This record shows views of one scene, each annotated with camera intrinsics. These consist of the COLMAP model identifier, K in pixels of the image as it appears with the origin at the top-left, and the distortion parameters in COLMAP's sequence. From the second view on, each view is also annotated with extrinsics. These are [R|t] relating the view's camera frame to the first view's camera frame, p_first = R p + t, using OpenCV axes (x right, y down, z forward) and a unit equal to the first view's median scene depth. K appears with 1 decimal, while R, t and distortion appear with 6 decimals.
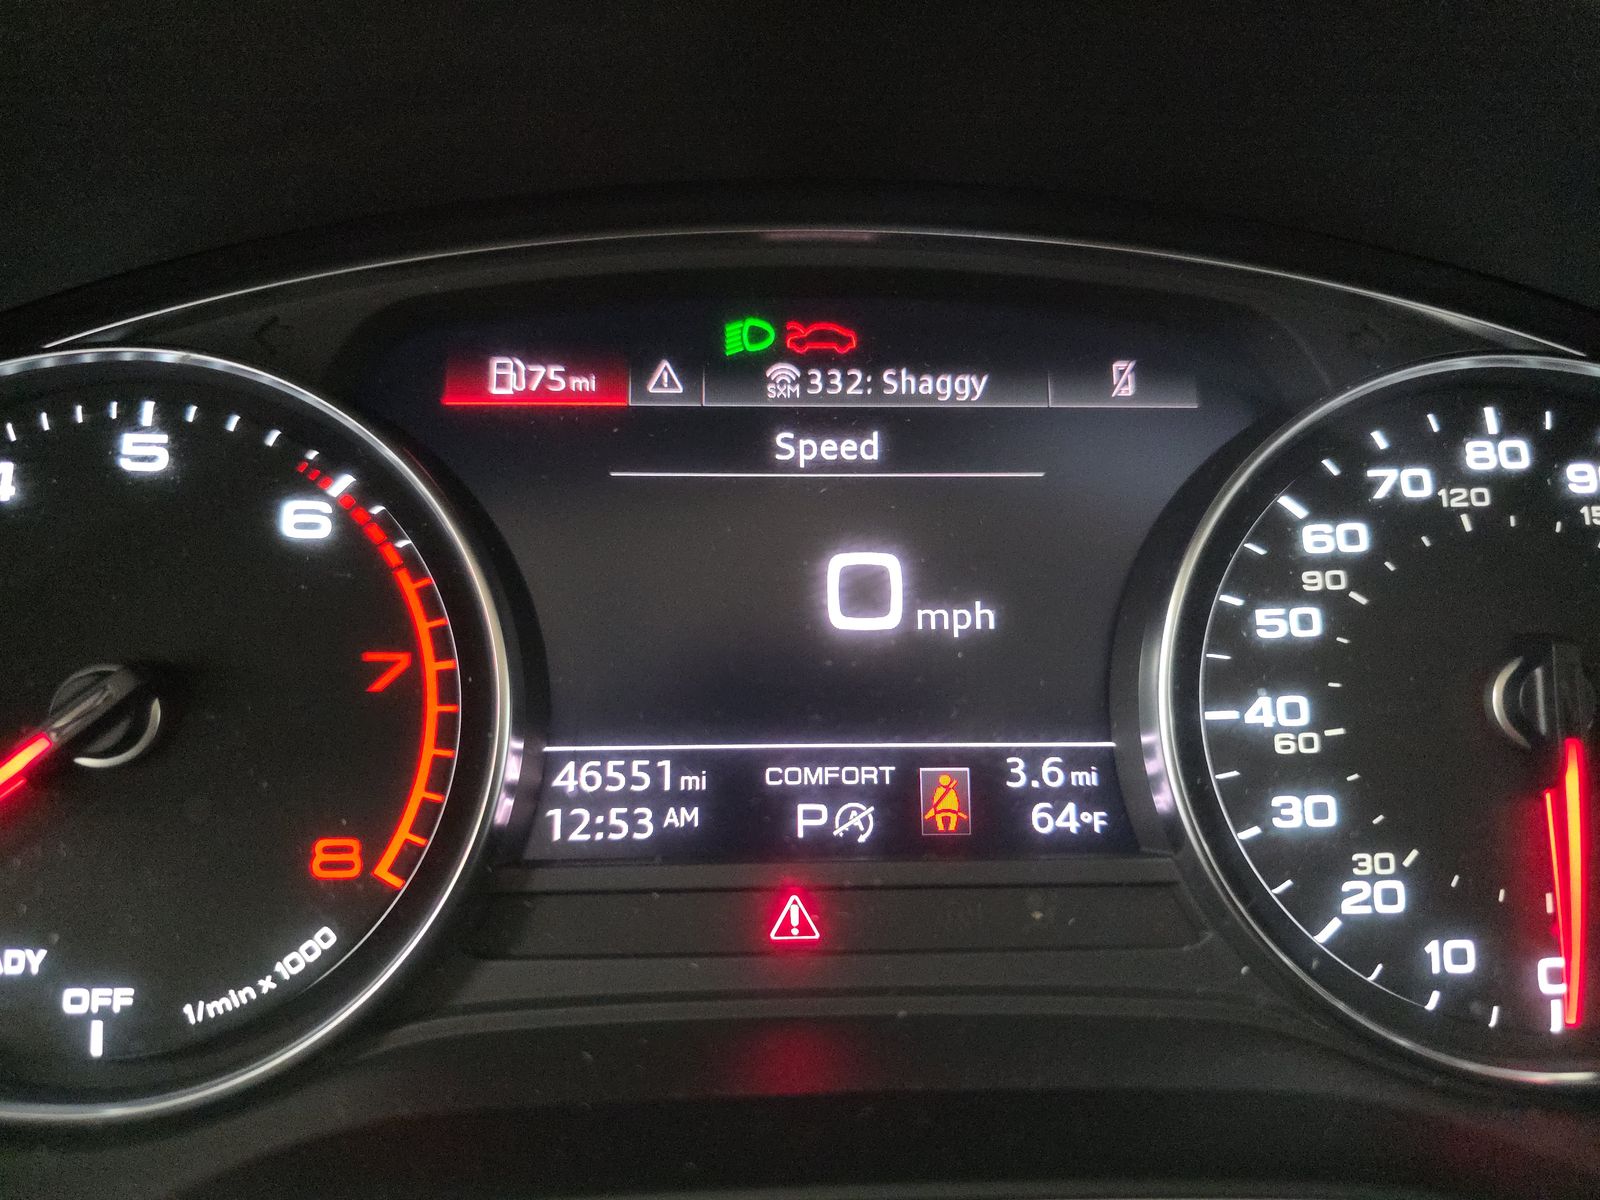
lens RADIAL K [[1070.2, 0, 815.8], [0, 1070.2, 617.1], [0, 0, 1]] dist [0.049220, -0.032044]
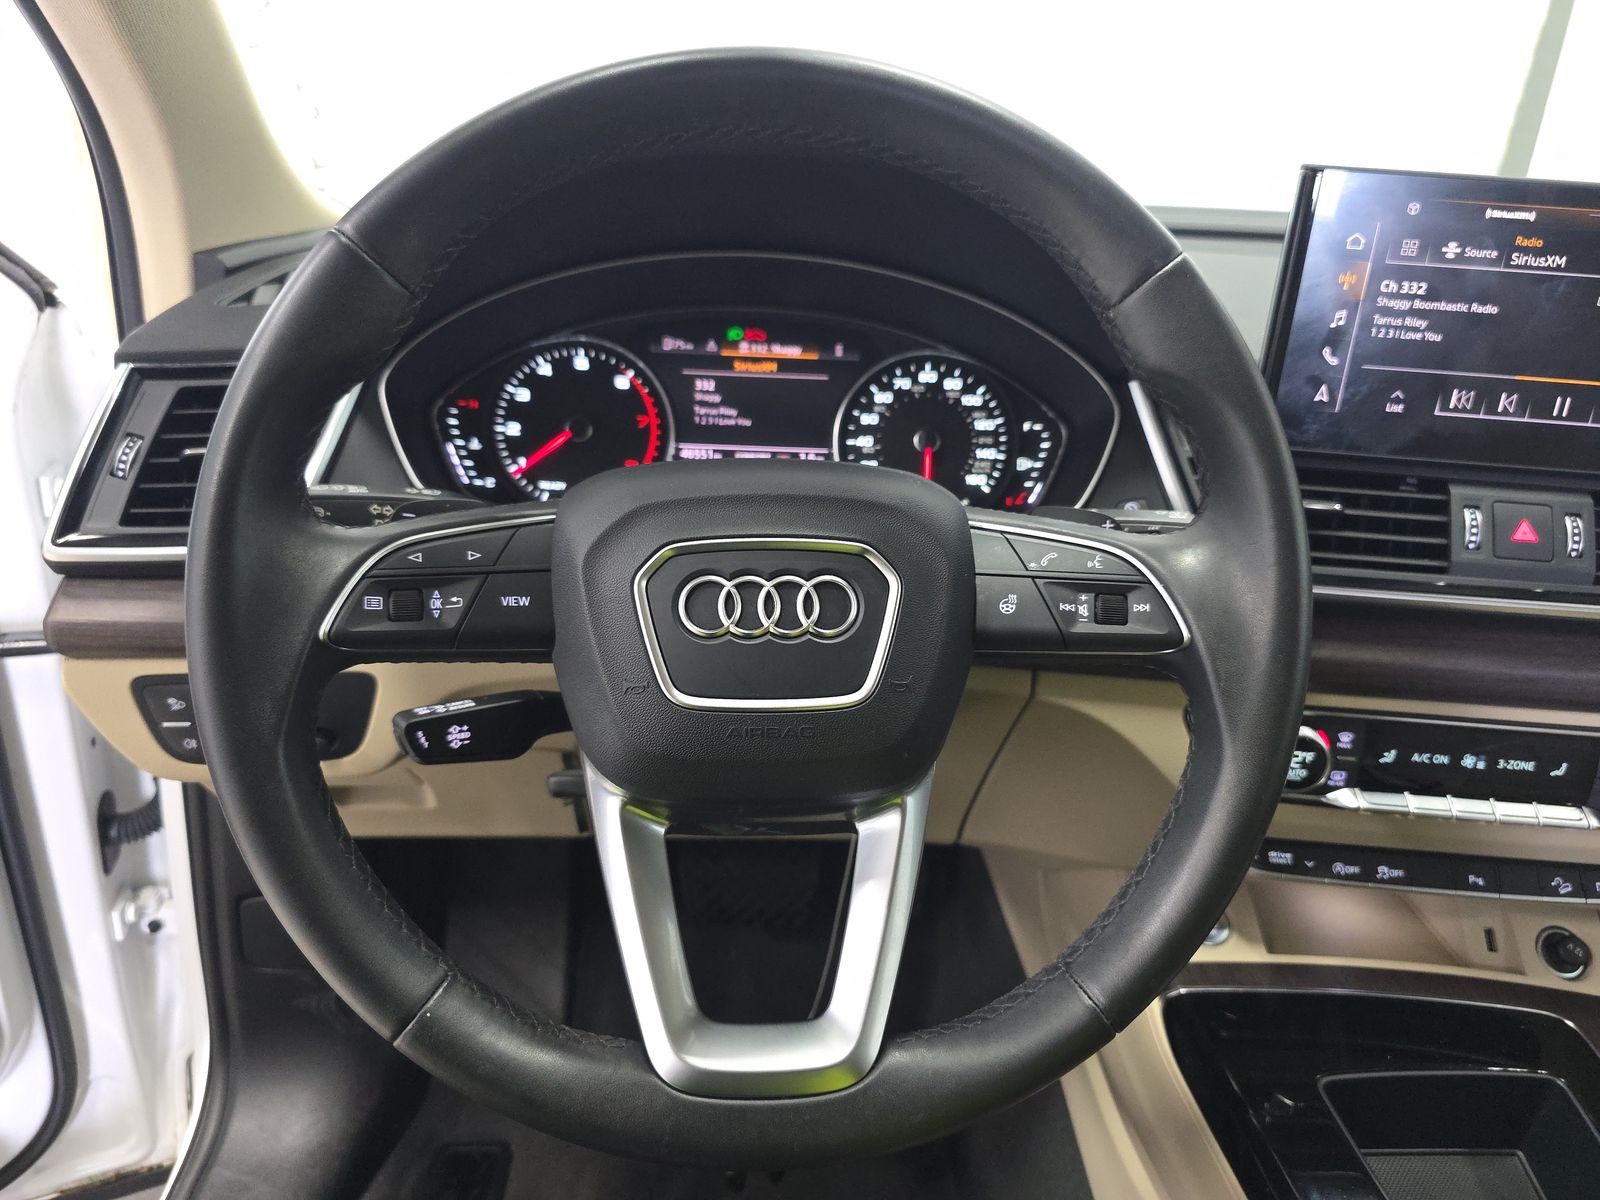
lens RADIAL K [[1070.2, 0, 794.1], [0, 1070.2, 595.8], [0, 0, 1]] dist [0.049220, -0.032044]
pose [[0.999123, 0.041105, -0.007970, 0.218598], [-0.039936, 0.992732, 0.113523, 0.210633], [0.012579, -0.113105, 0.993503, -2.929419]]
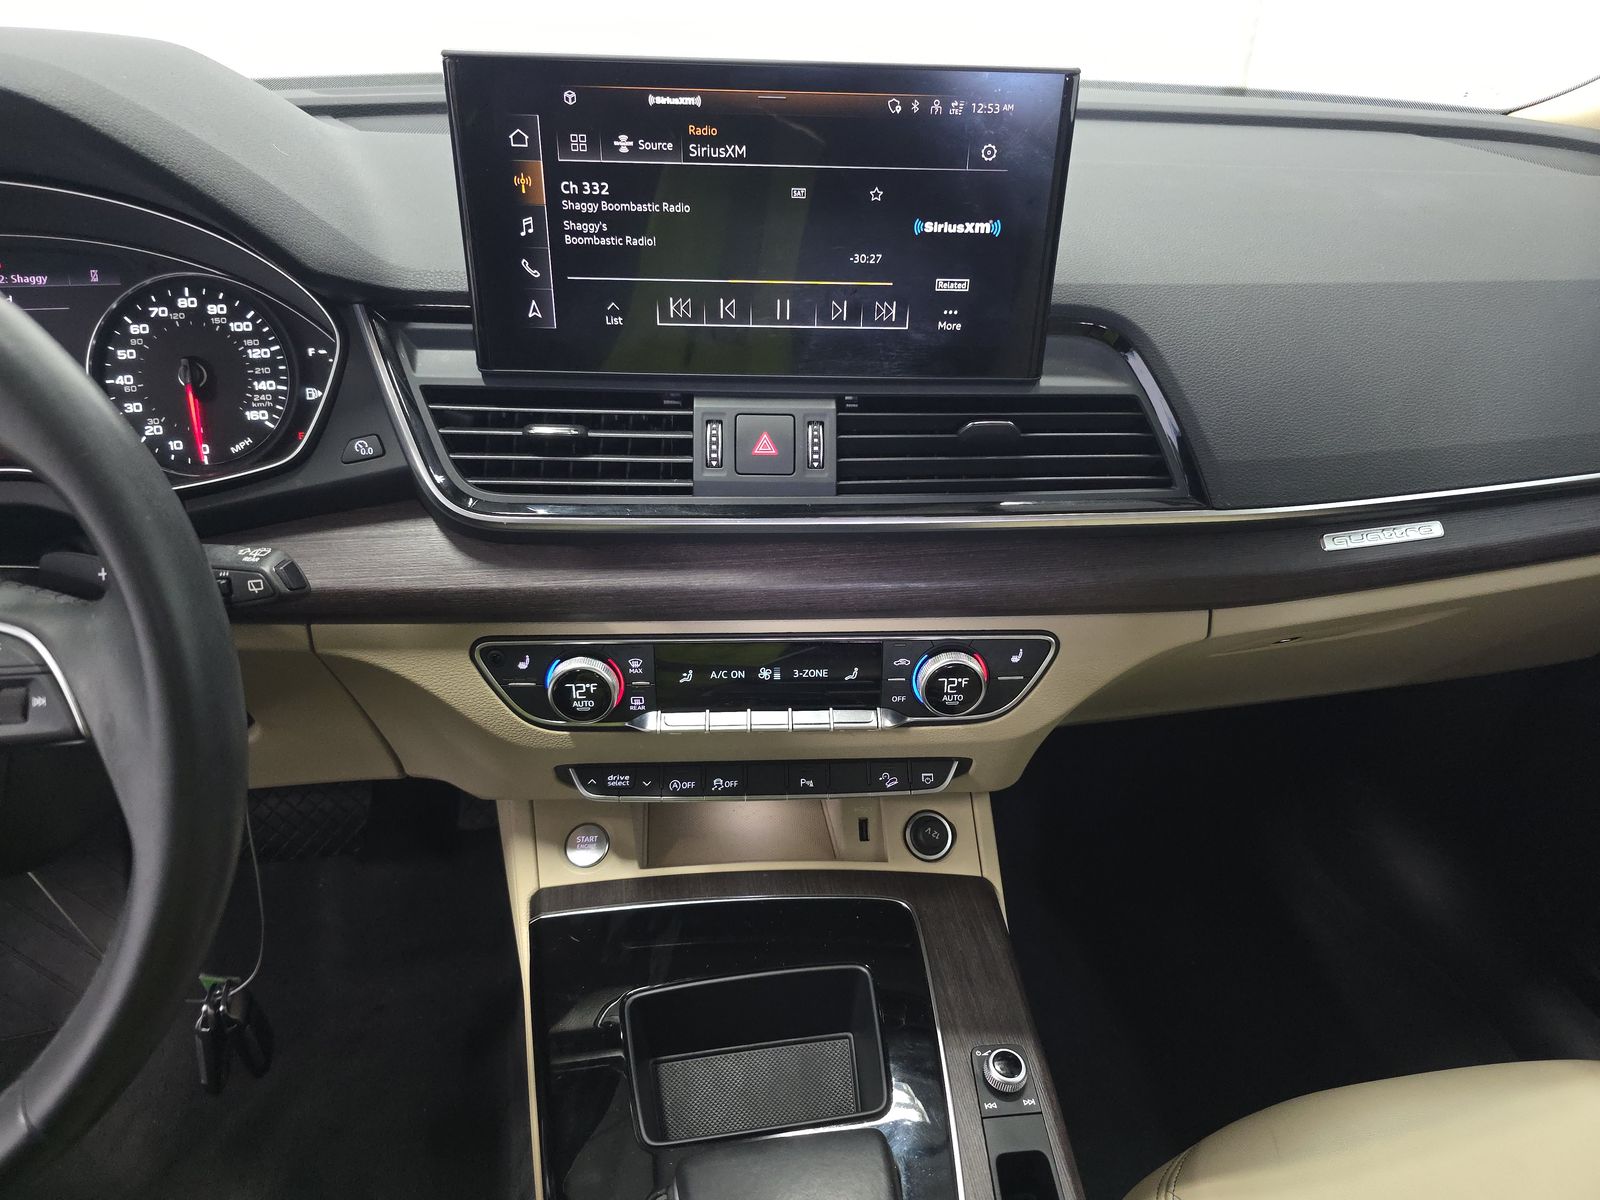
lens RADIAL K [[1070.2, 0, 803.5], [0, 1070.2, 614.5], [0, 0, 1]] dist [0.049220, -0.032044]
pose [[0.997501, -0.042553, 0.056405, 2.391028], [0.026679, 0.966044, 0.256995, -0.026949], [-0.065425, -0.254848, 0.964765, -2.771765]]
